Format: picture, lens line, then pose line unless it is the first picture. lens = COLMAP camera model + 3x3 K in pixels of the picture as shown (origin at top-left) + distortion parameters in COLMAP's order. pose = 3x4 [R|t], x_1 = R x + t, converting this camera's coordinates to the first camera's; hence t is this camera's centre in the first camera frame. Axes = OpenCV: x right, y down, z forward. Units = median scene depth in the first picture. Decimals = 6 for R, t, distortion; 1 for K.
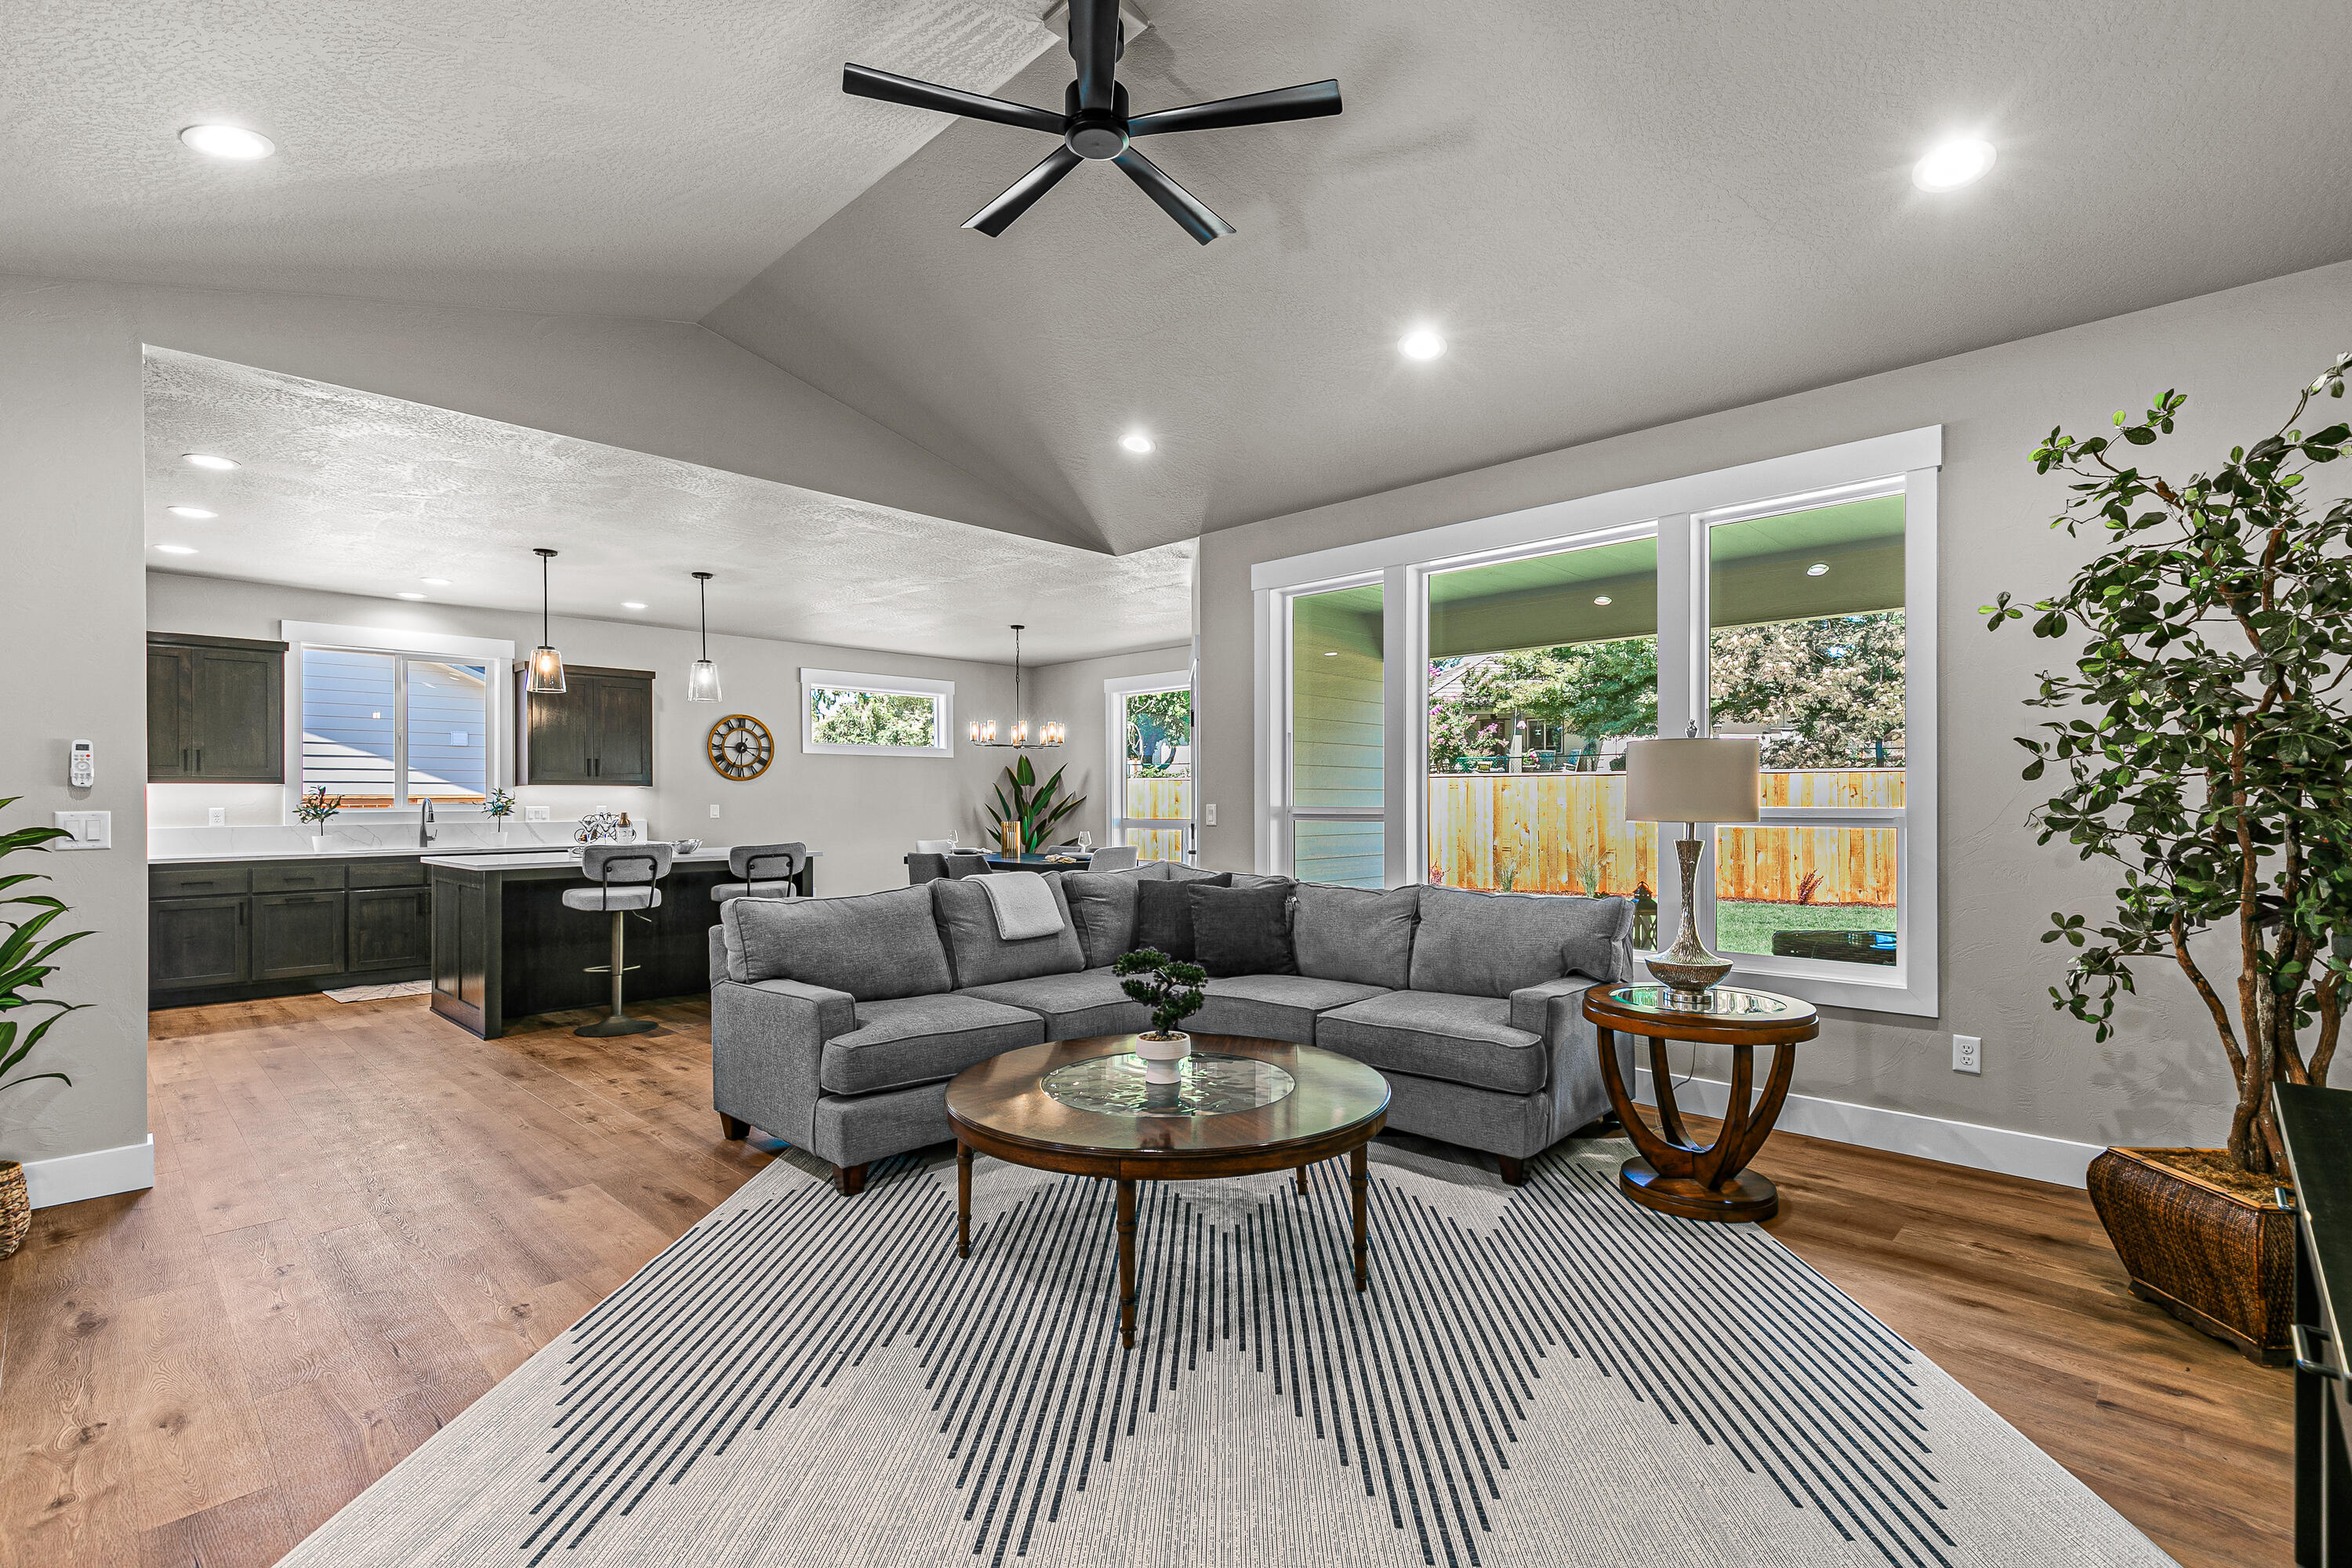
lens RADIAL K [[1076.0, 0, 1184.1], [0, 1076.0, 798.4], [0, 0, 1]] dist [0.010259, -0.000647]
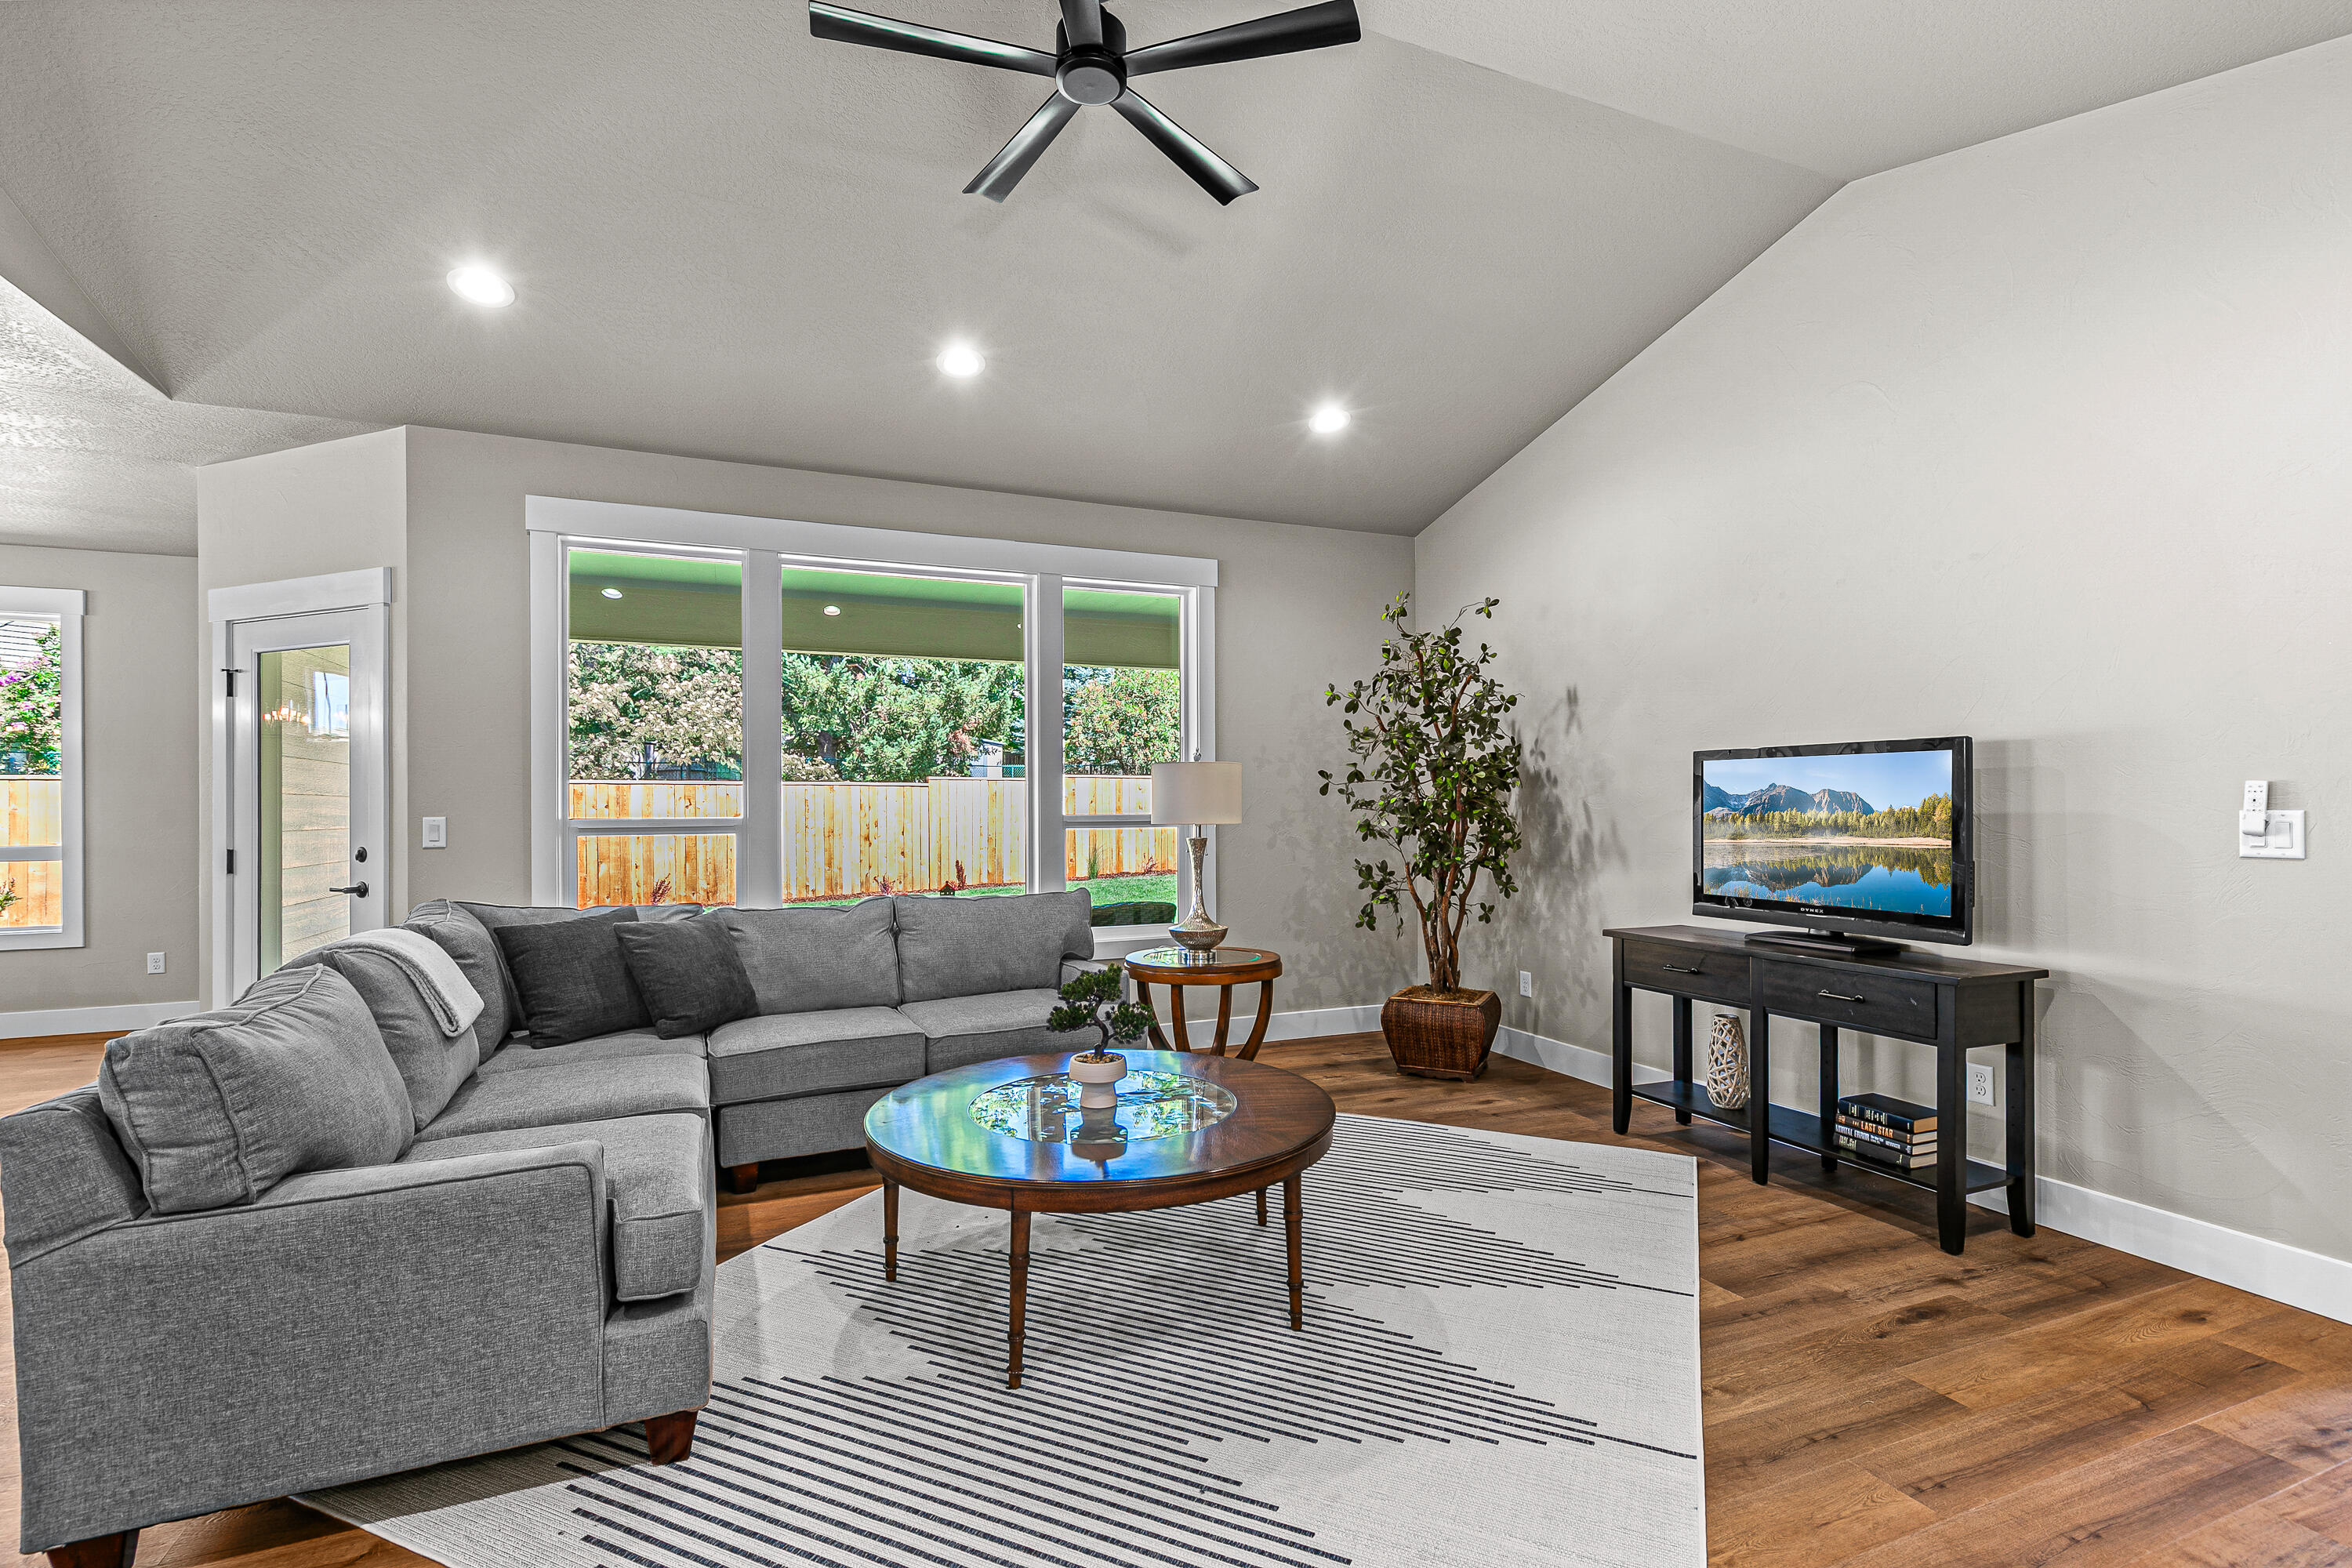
lens RADIAL K [[1076.0, 0, 1172.6], [0, 1076.0, 800.0], [0, 0, 1]] dist [0.010259, -0.000647]
pose [[0.395131, 0.005695, 0.918607, -0.319432], [0.002938, 0.999968, -0.007463, 0.000873], [-0.918620, 0.005648, 0.395102, 0.208922]]
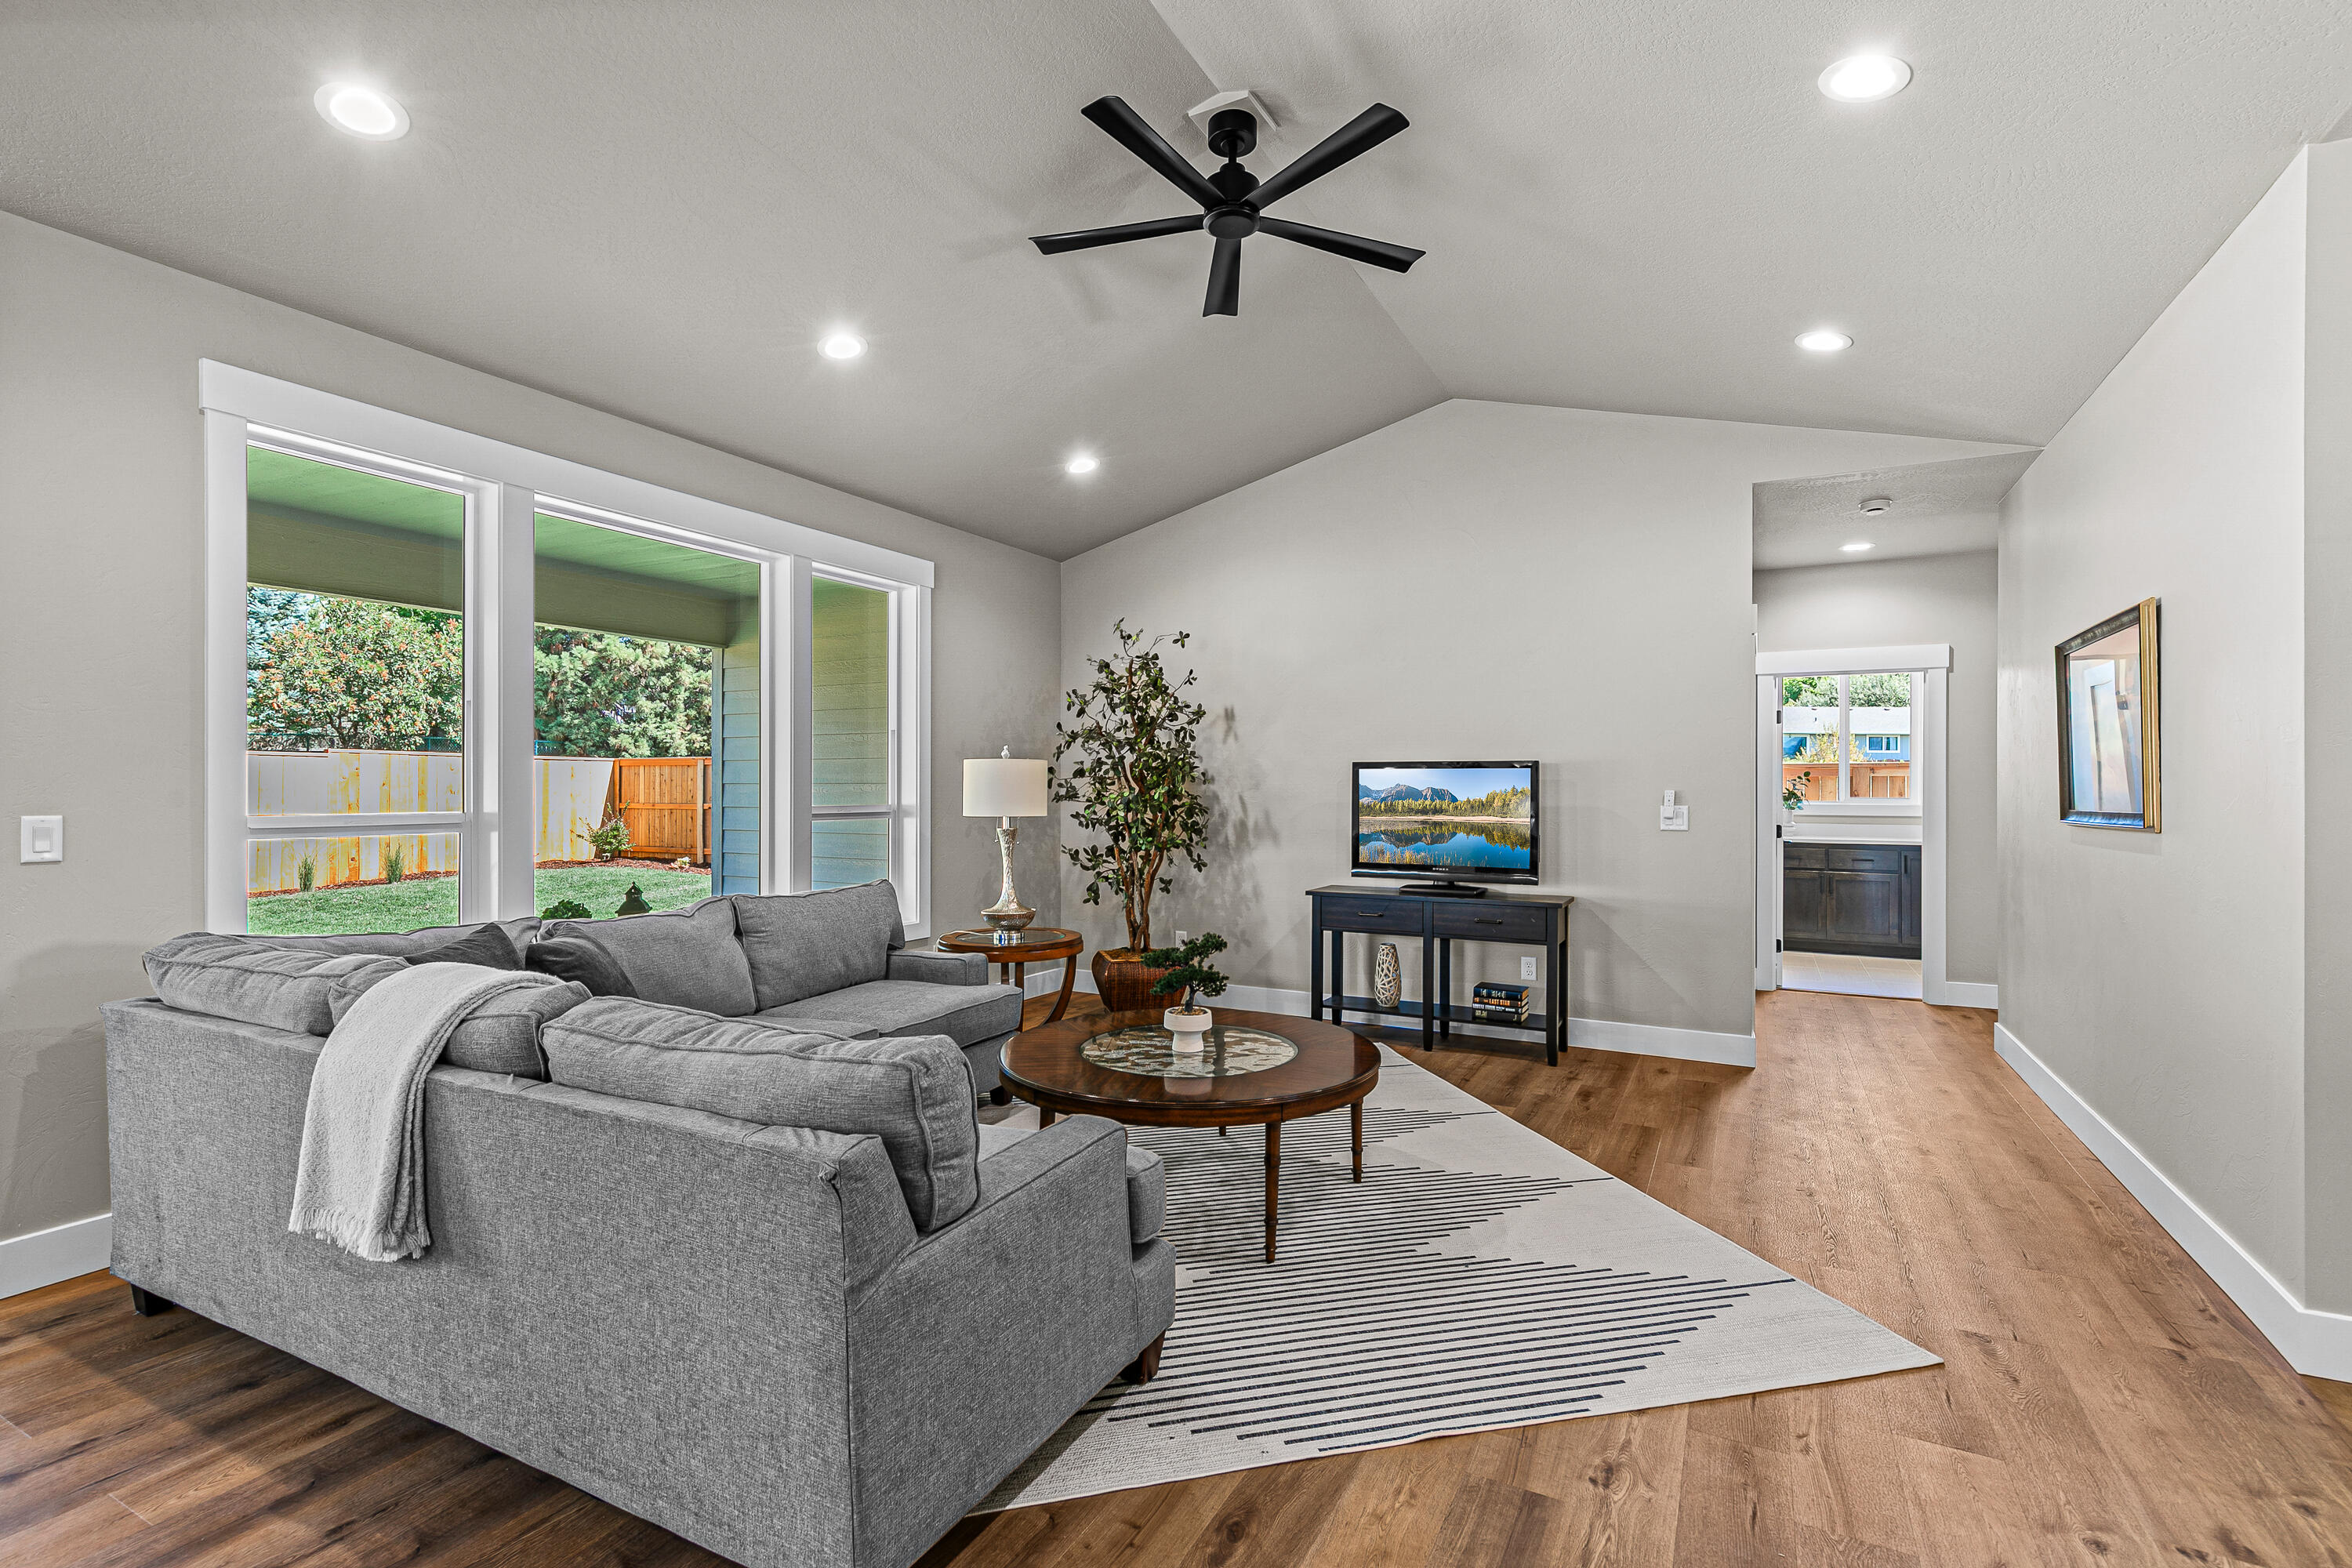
lens RADIAL K [[1076.0, 0, 1177.0], [0, 1076.0, 778.6], [0, 0, 1]] dist [0.010259, -0.000647]
pose [[-0.271738, 0.009982, 0.962319, -0.417379], [-0.002328, 0.999936, -0.011030, -0.005707], [-0.962368, -0.005238, -0.271698, 0.490820]]
